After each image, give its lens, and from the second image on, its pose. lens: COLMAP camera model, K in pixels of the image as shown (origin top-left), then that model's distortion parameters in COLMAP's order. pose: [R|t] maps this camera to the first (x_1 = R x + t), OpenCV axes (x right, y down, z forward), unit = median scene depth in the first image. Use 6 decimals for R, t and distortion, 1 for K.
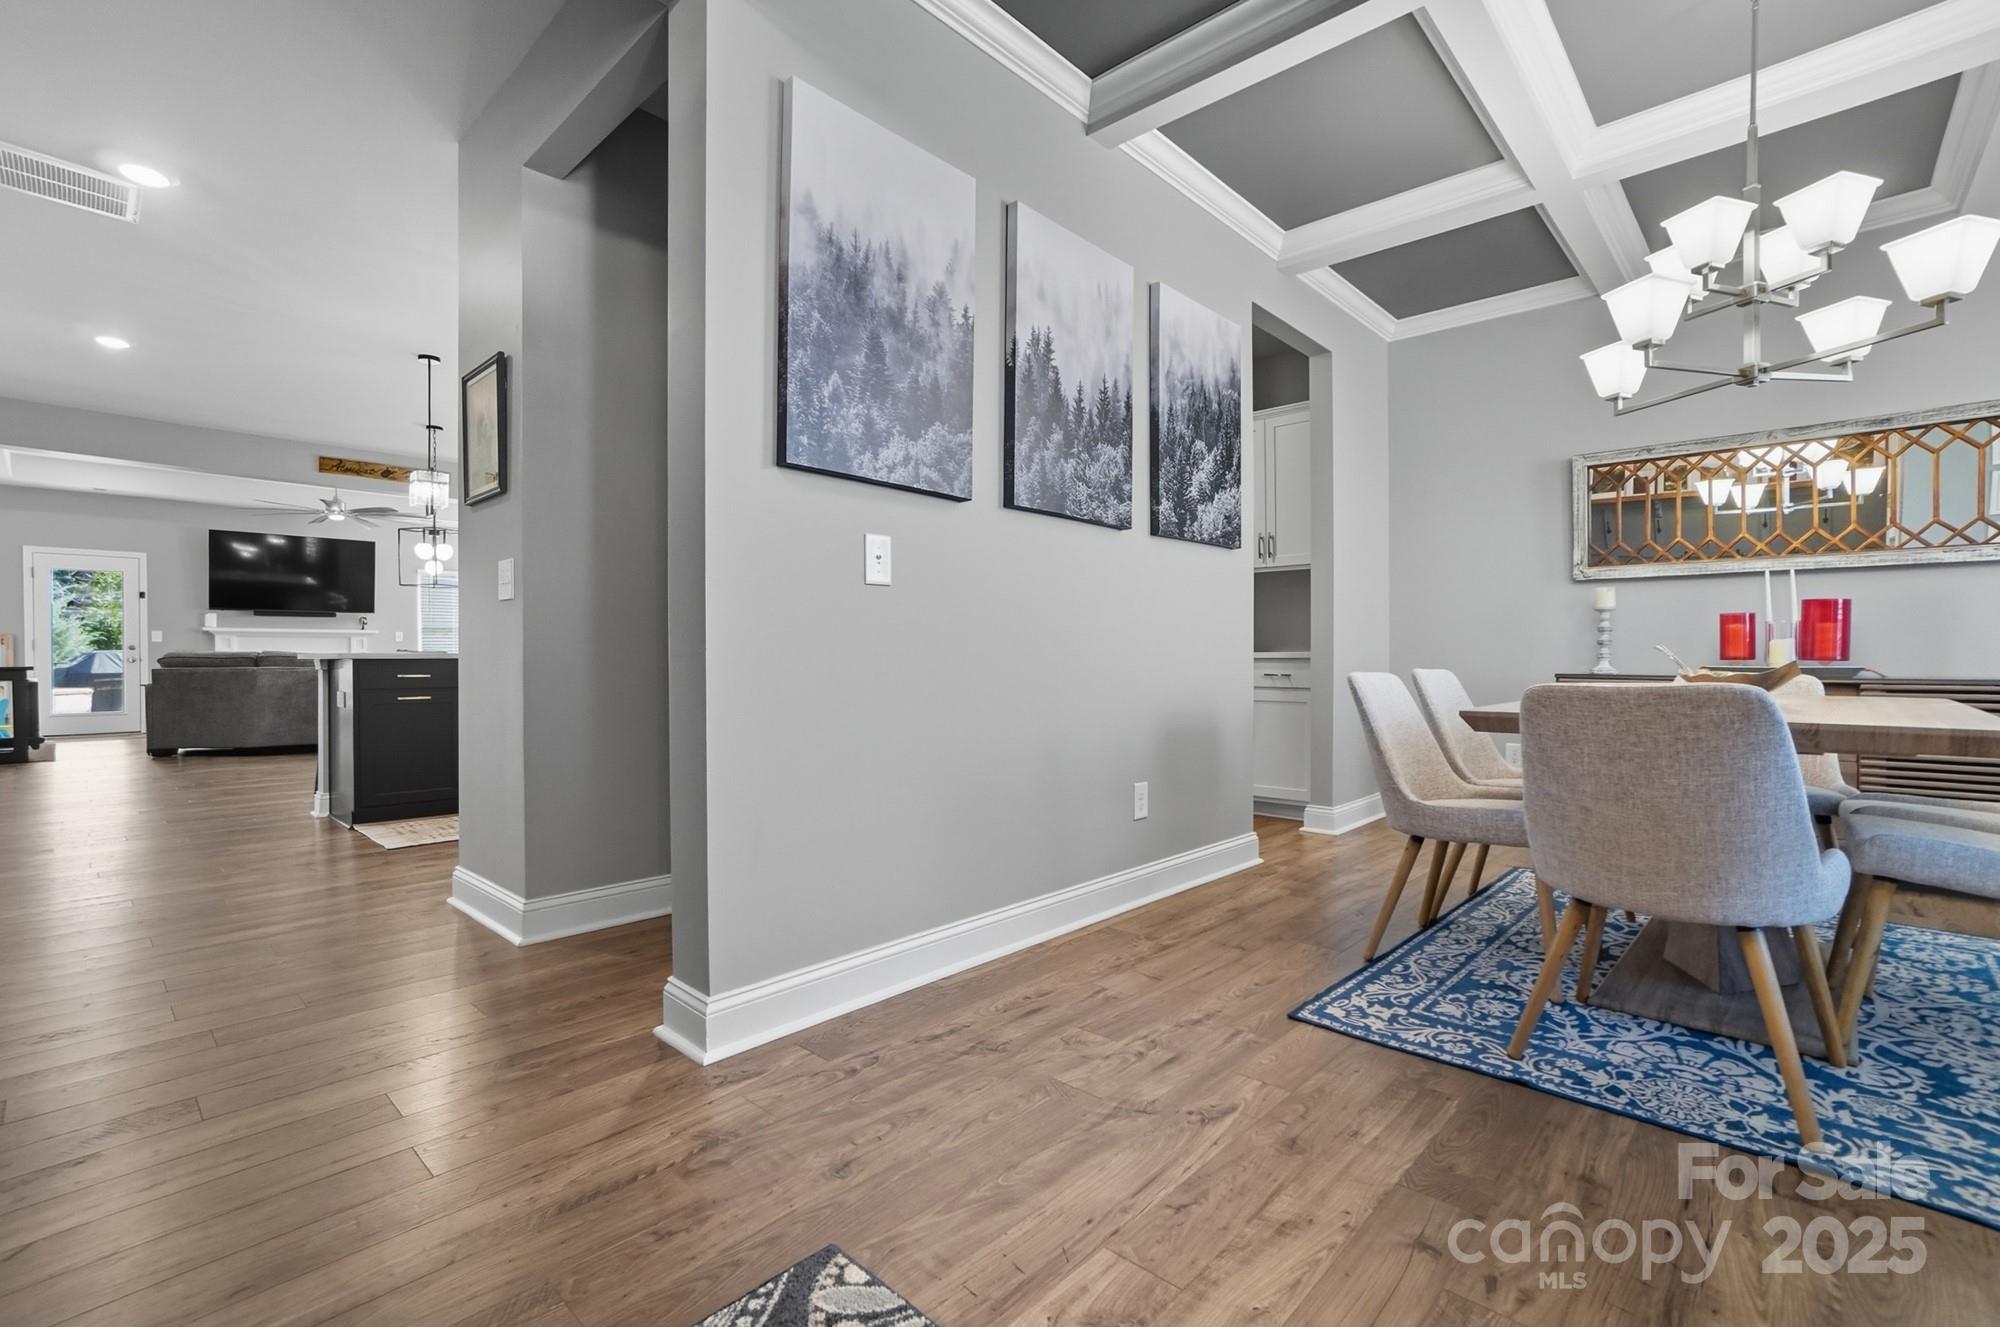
lens RADIAL K [[899.2, 0, 1003.5], [0, 899.2, 658.5], [0, 0, 1]] dist [-0.040532, 0.023248]
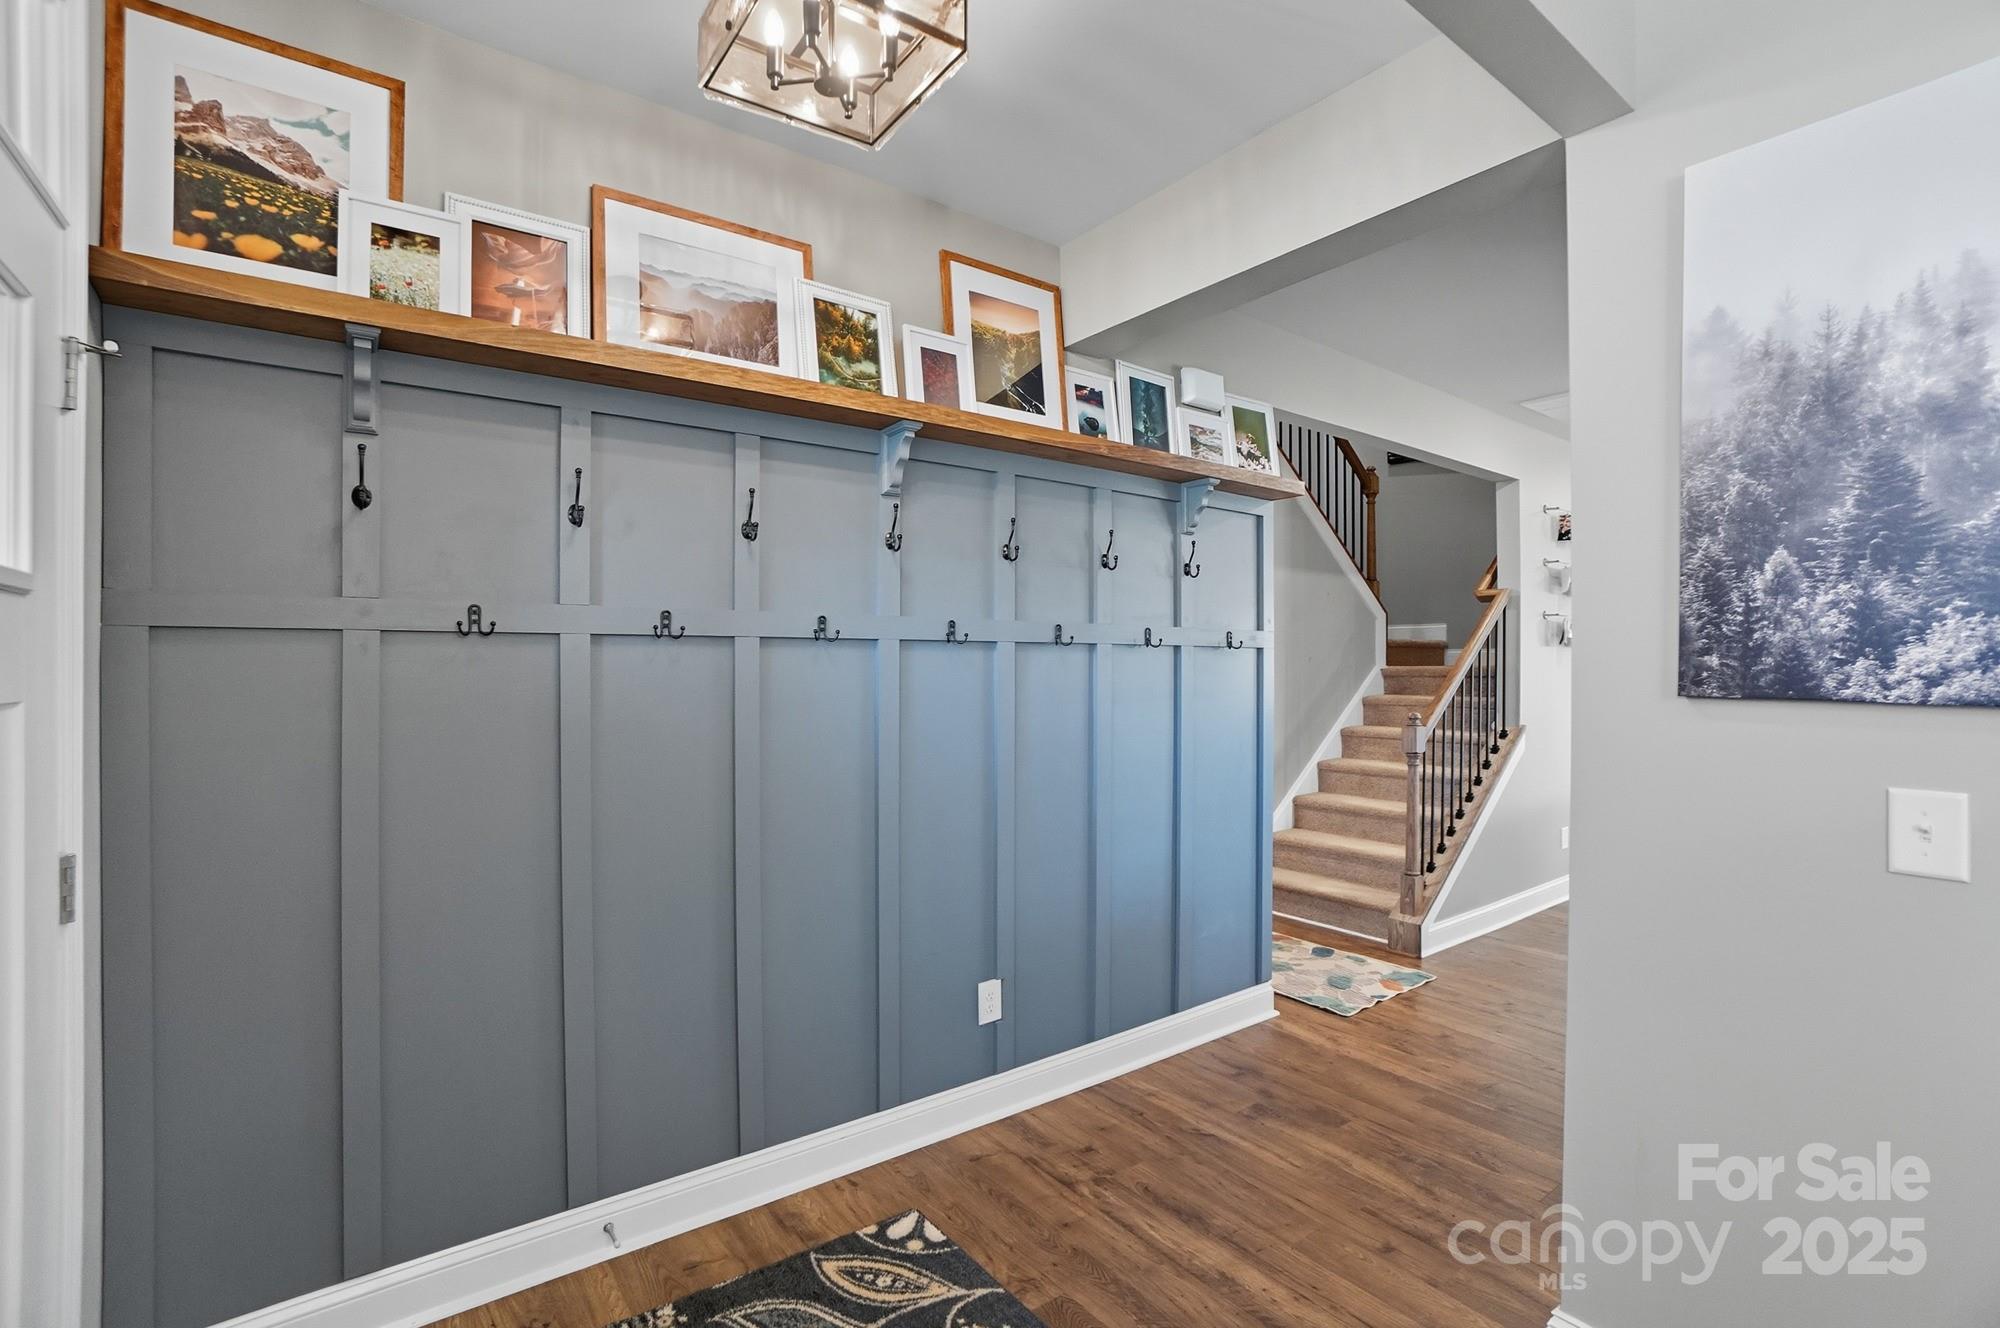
lens RADIAL K [[904.5, 0, 974.7], [0, 904.5, 673.8], [0, 0, 1]] dist [-0.051711, 0.015329]
pose [[-0.201303, 0.009274, -0.979485, 0.461793], [-0.004220, 0.999938, 0.010334, -0.187423], [0.979520, 0.006214, -0.201251, 0.442338]]
